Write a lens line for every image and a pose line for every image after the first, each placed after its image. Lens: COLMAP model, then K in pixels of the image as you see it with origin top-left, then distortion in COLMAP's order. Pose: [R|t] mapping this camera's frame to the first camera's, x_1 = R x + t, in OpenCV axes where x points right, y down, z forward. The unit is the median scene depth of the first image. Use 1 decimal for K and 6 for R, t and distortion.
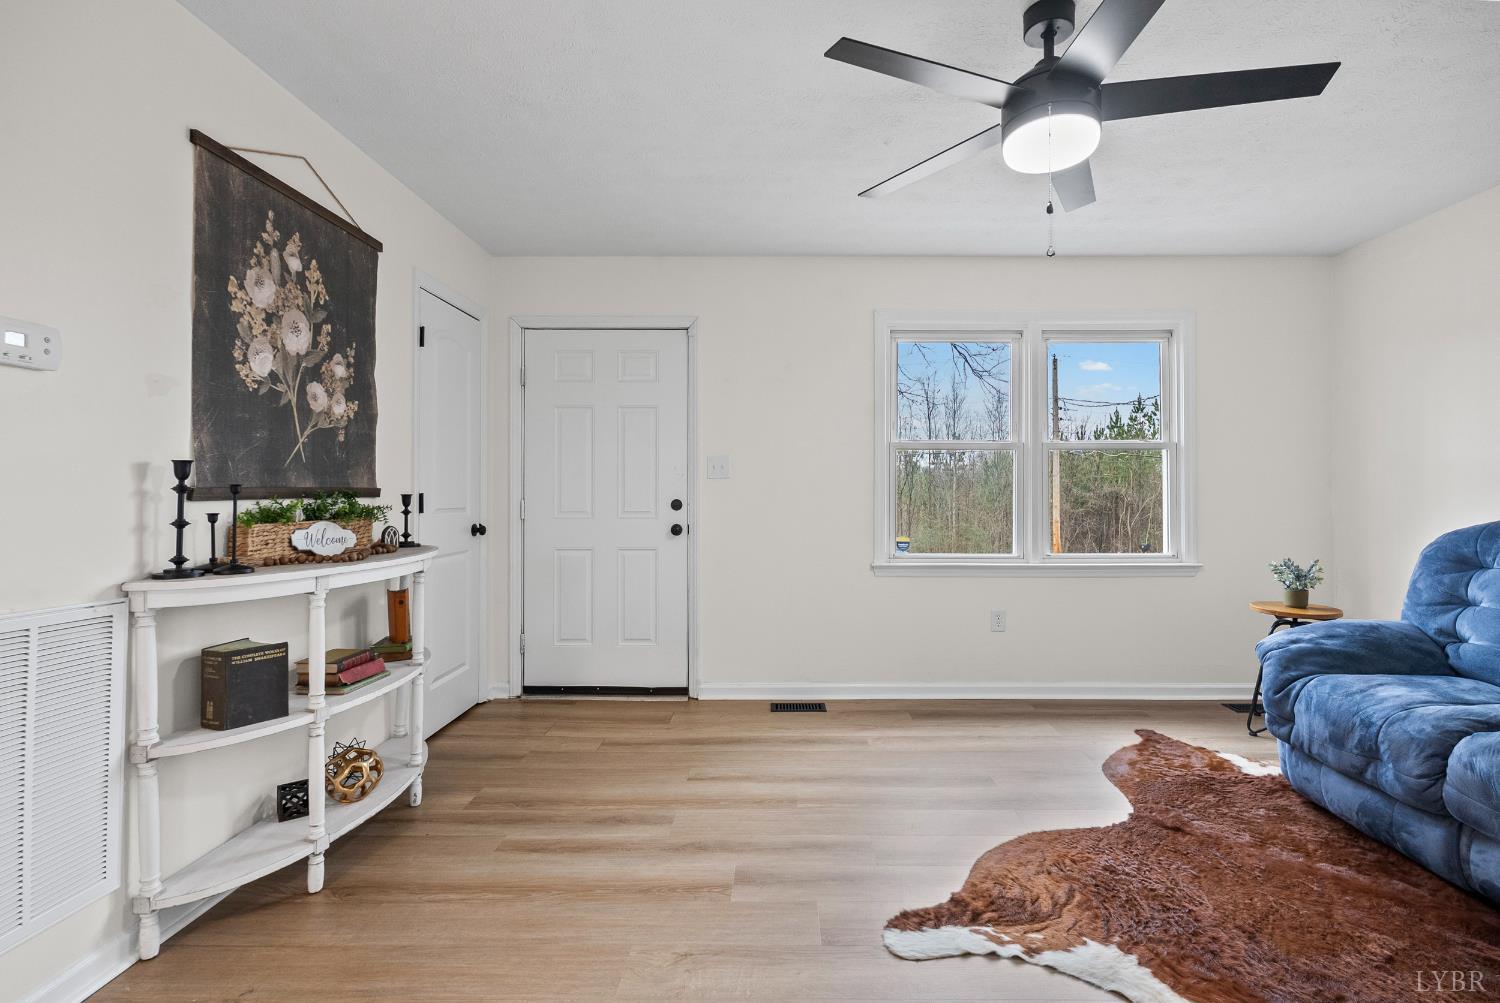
lens RADIAL K [[686.4, 0, 752.8], [0, 686.4, 486.9], [0, 0, 1]] dist [-0.007893, 0.004679]
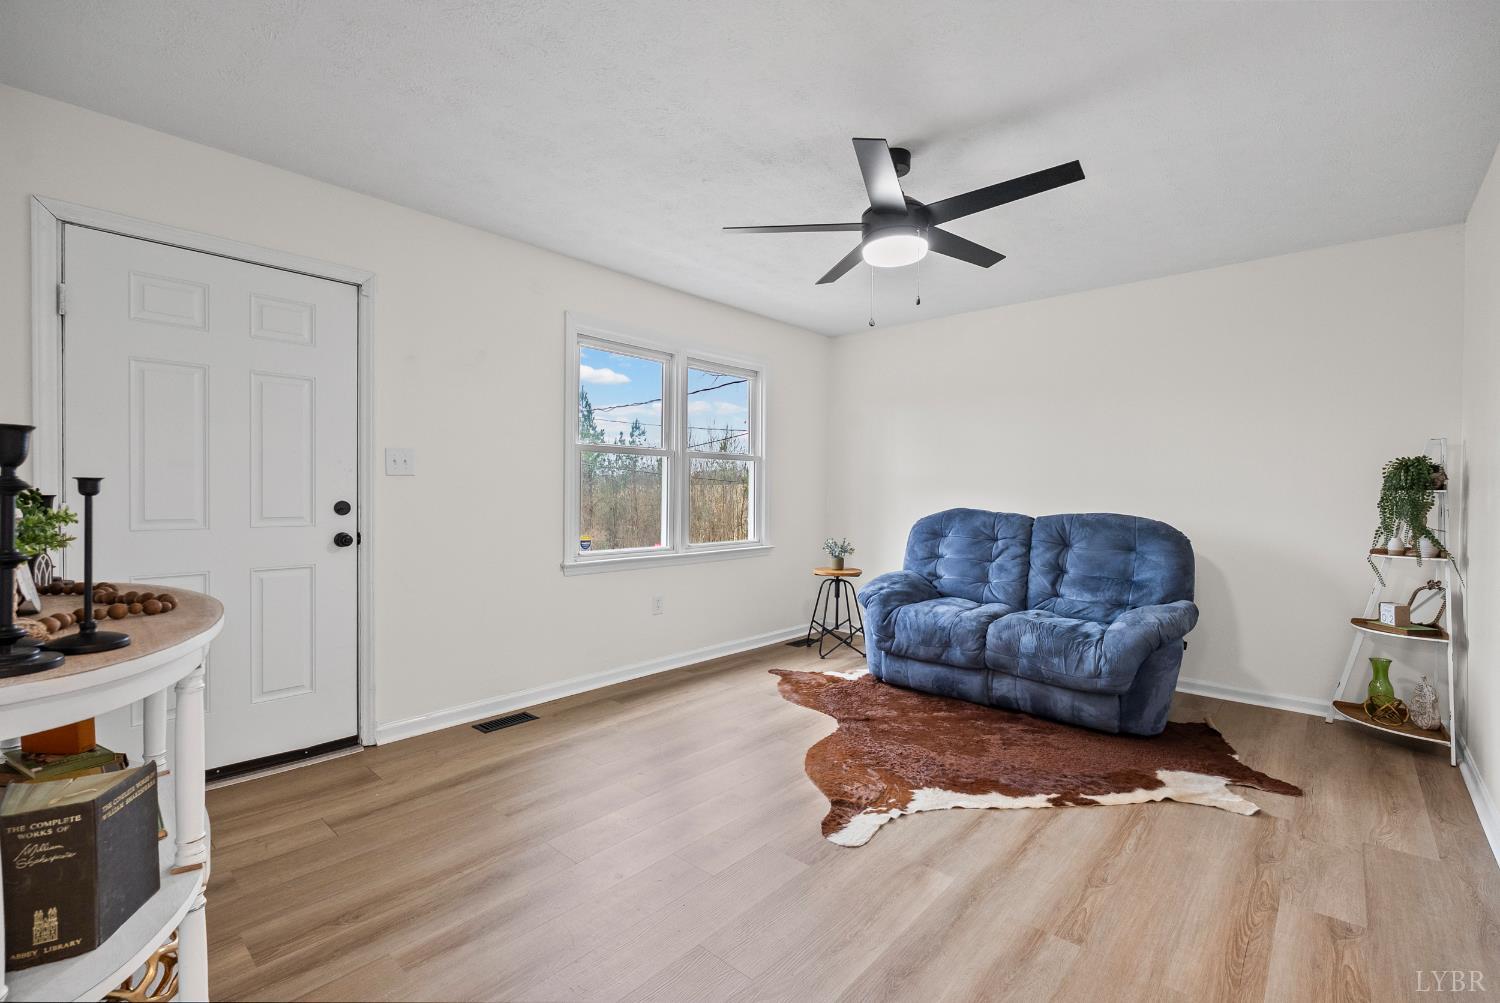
lens RADIAL K [[683.8, 0, 751.3], [0, 683.8, 502.5], [0, 0, 1]] dist [-0.002521, -0.000234]
pose [[0.650038, -0.007912, 0.759860, -0.560131], [-0.010746, 0.999750, 0.019603, -0.000676], [-0.759825, -0.020908, 0.649791, 0.191222]]
